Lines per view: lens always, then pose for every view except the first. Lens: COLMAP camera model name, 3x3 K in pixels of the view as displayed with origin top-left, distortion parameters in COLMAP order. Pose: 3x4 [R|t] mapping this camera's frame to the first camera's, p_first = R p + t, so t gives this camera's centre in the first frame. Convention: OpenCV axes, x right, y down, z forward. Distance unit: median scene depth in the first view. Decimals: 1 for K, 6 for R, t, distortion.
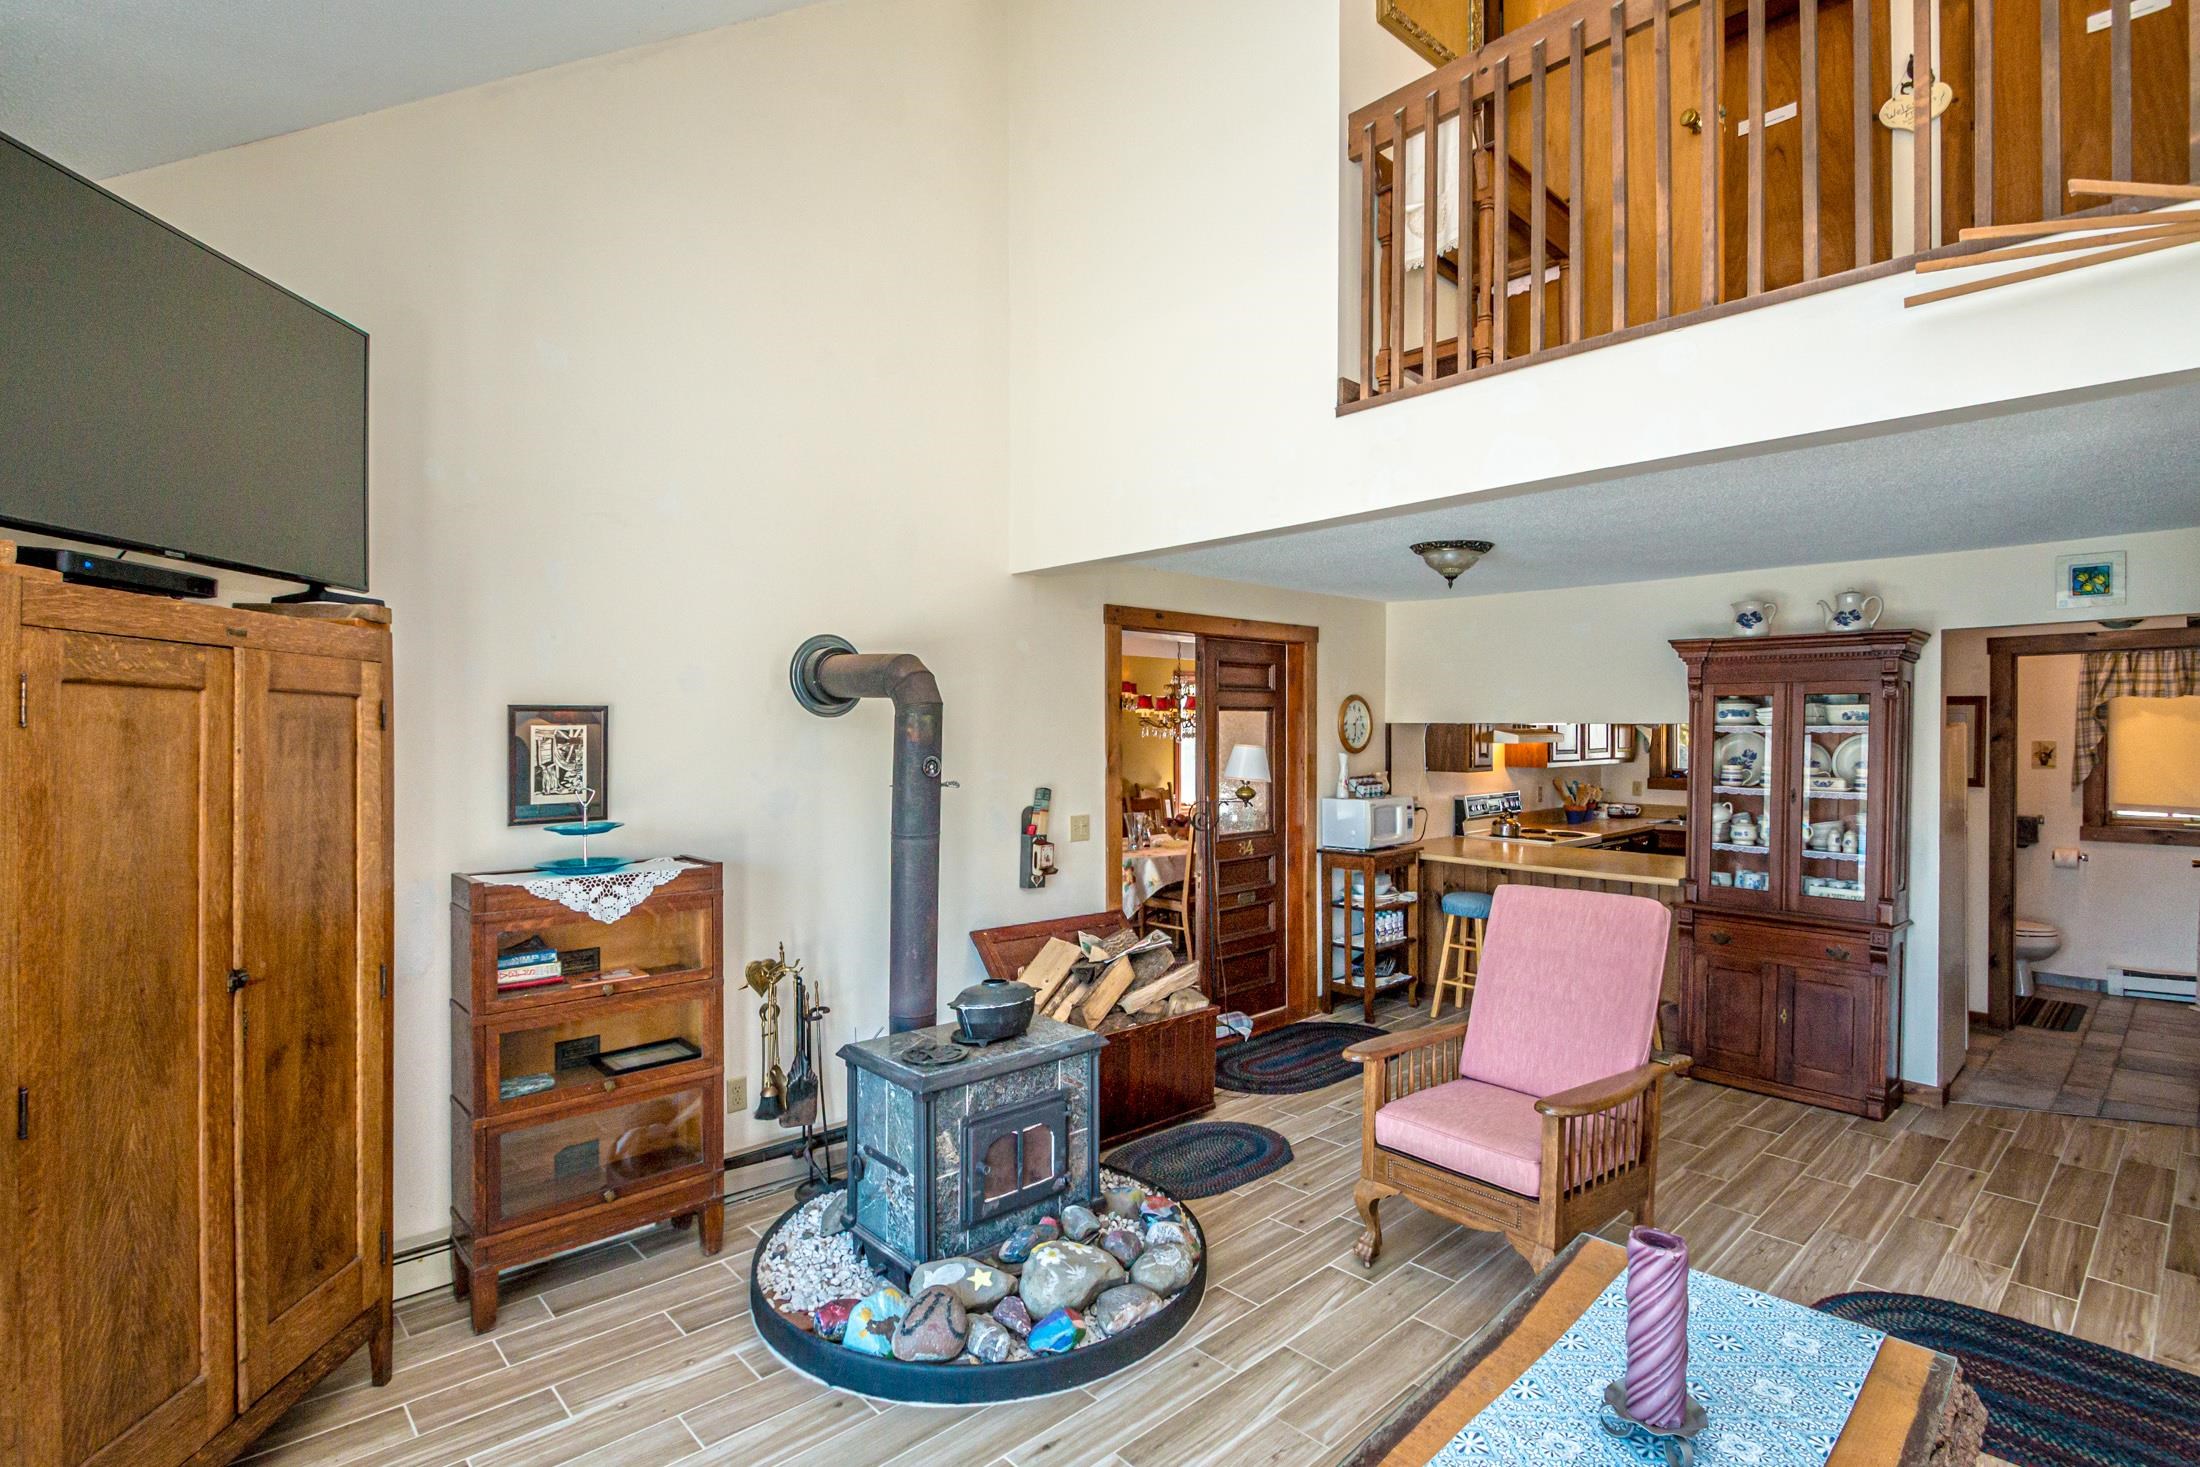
lens RADIAL K [[1041.7, 0, 1099.6], [0, 1041.7, 725.1], [0, 0, 1]] dist [0.000694, -0.010303]
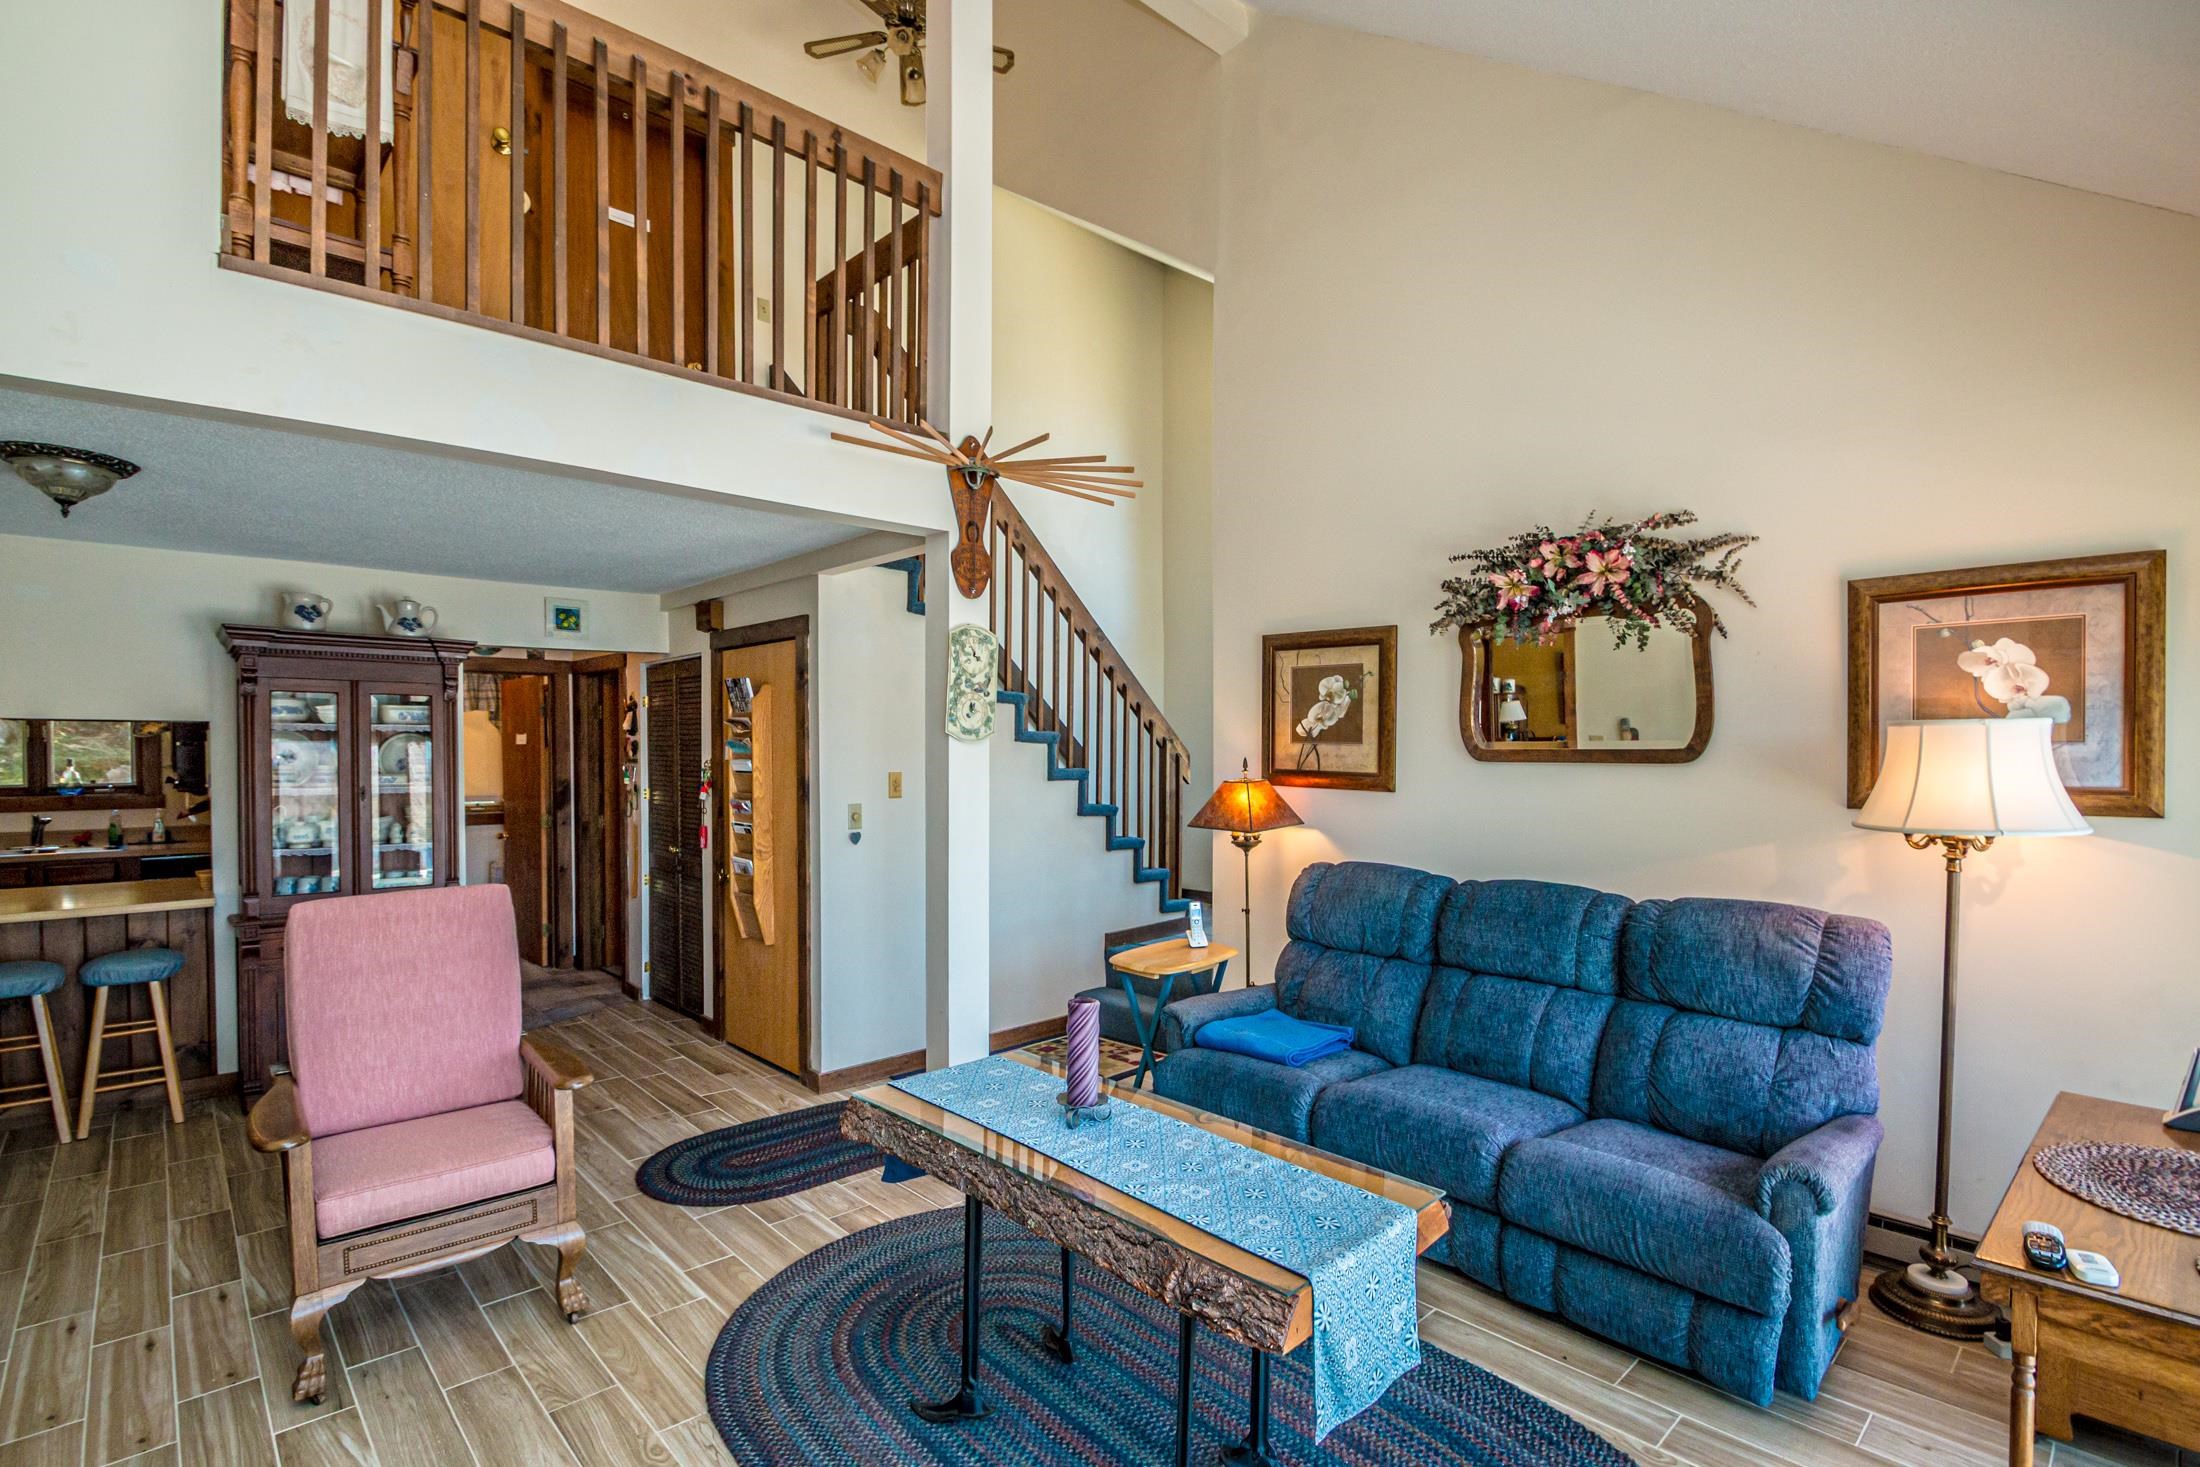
lens RADIAL K [[1029.5, 0, 1106.6], [0, 1029.5, 759.9], [0, 0, 1]] dist [0.000709, -0.012403]
pose [[-0.019146, -0.012117, 0.999743, -0.268405], [-0.001316, 0.999926, 0.012094, 0.017430], [-0.999816, -0.001084, -0.019160, 0.227875]]
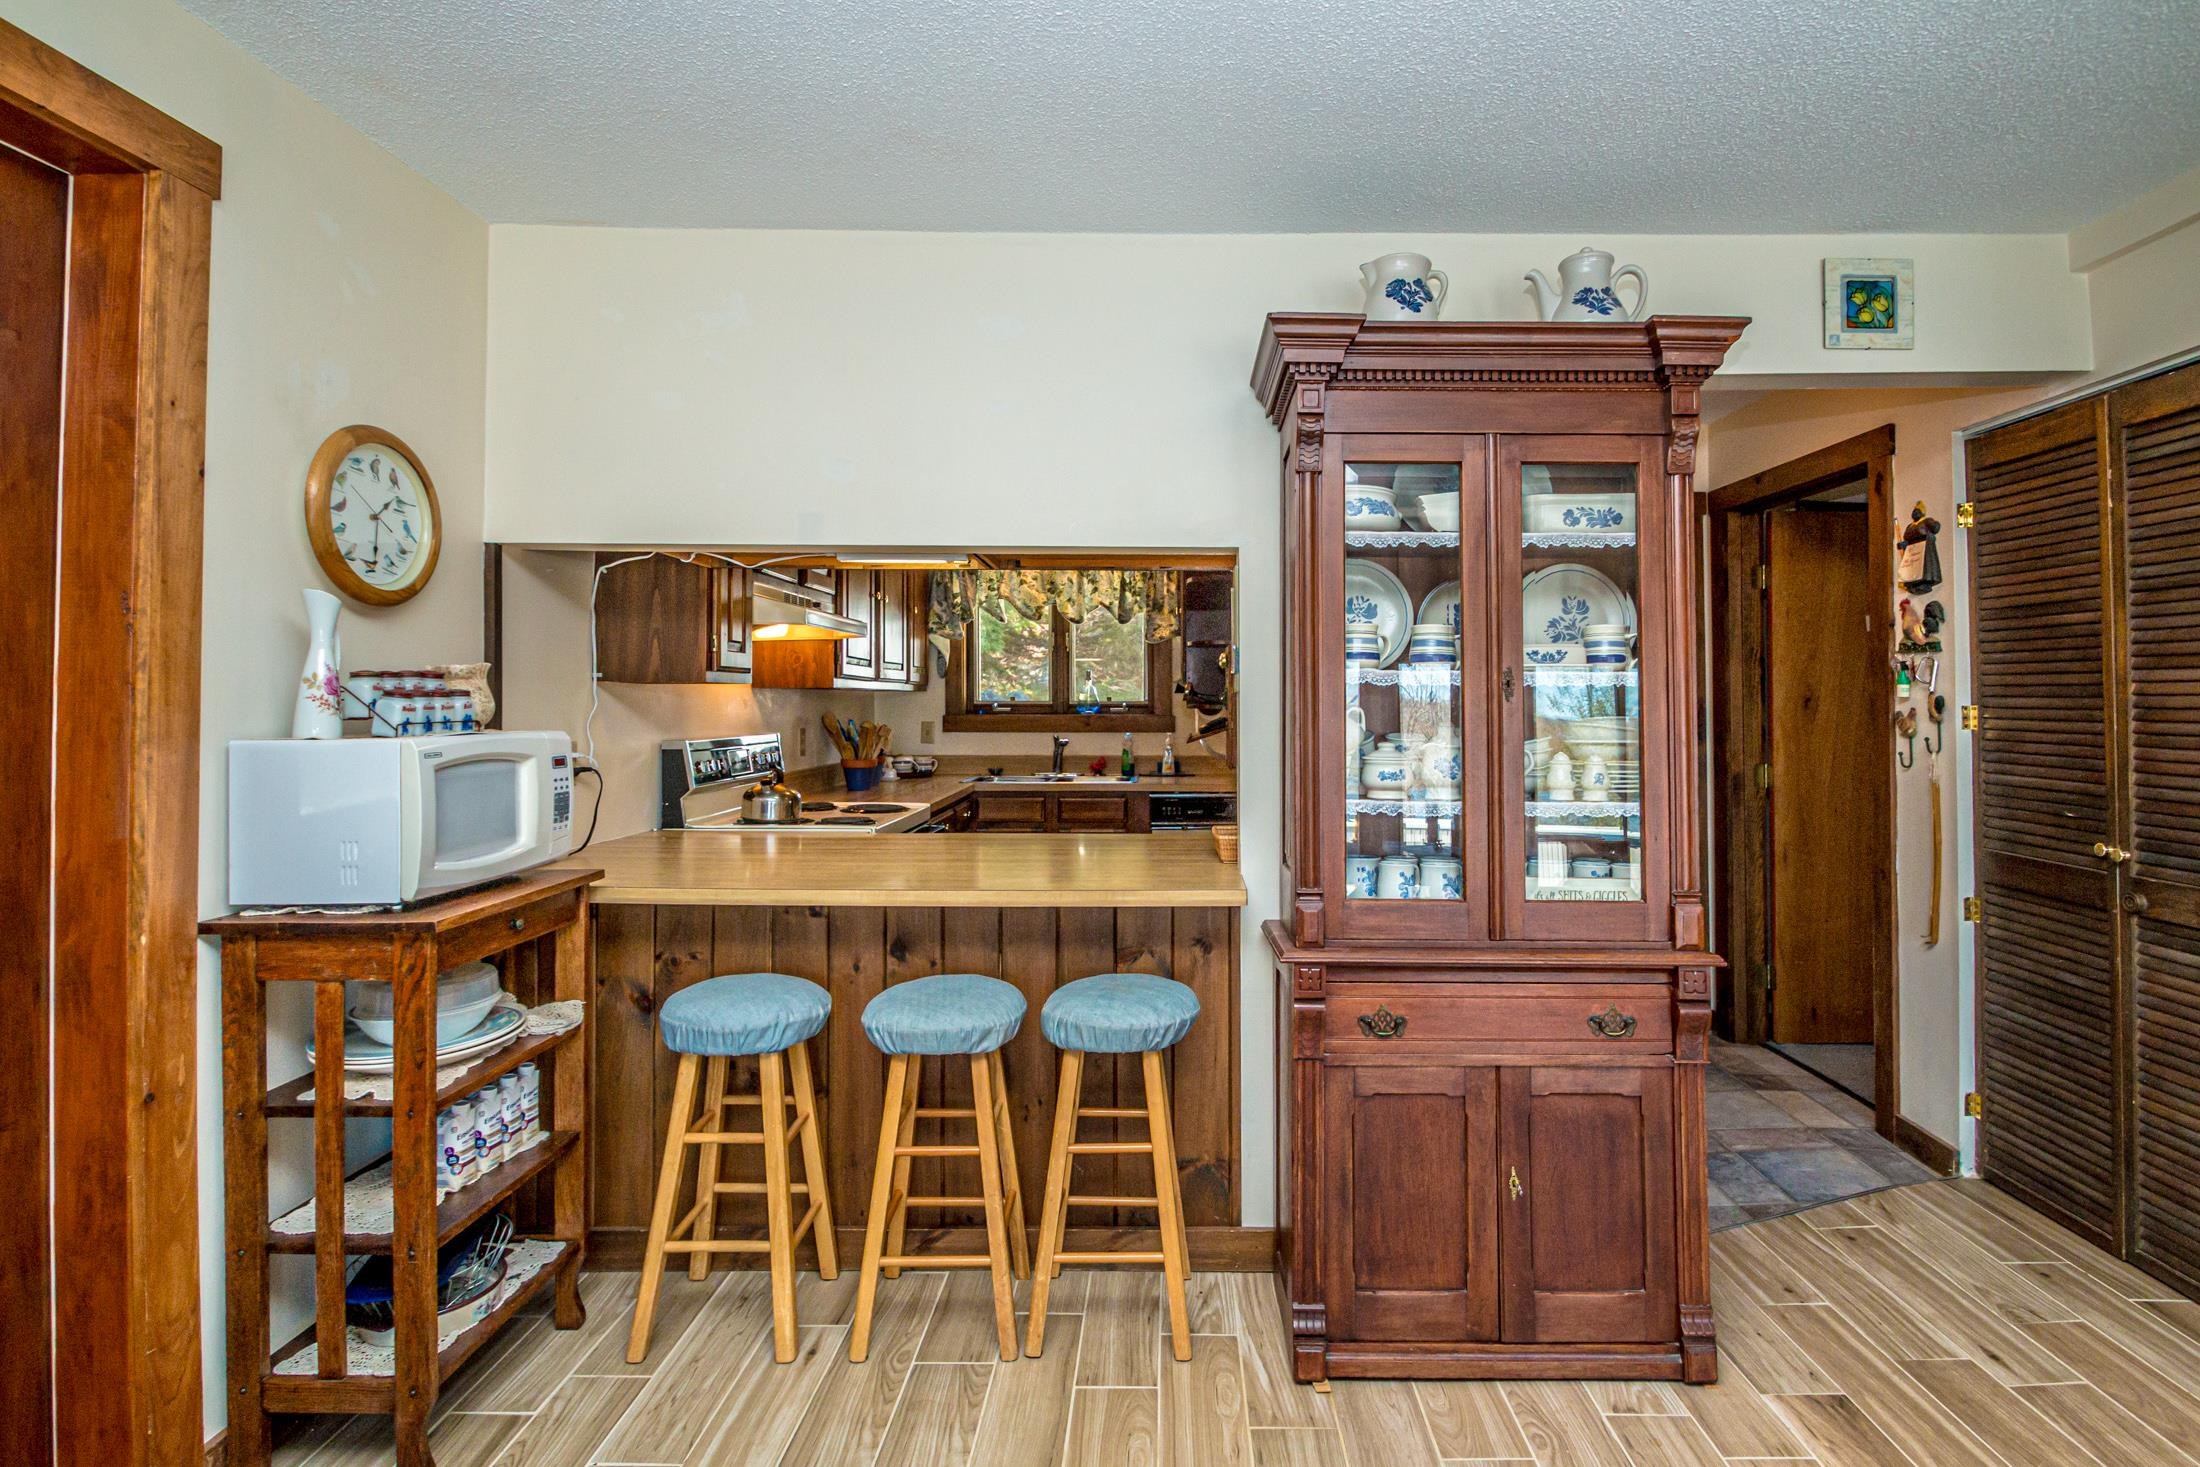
lens RADIAL K [[1044.5, 0, 1155.4], [0, 1044.5, 707.7], [0, 0, 1]] dist [-0.000470, -0.000244]
pose [[0.678206, 0.000241, 0.734872, 0.177645], [-0.003251, 0.999991, 0.002673, 0.060345], [-0.734864, -0.004202, 0.678201, 0.622899]]
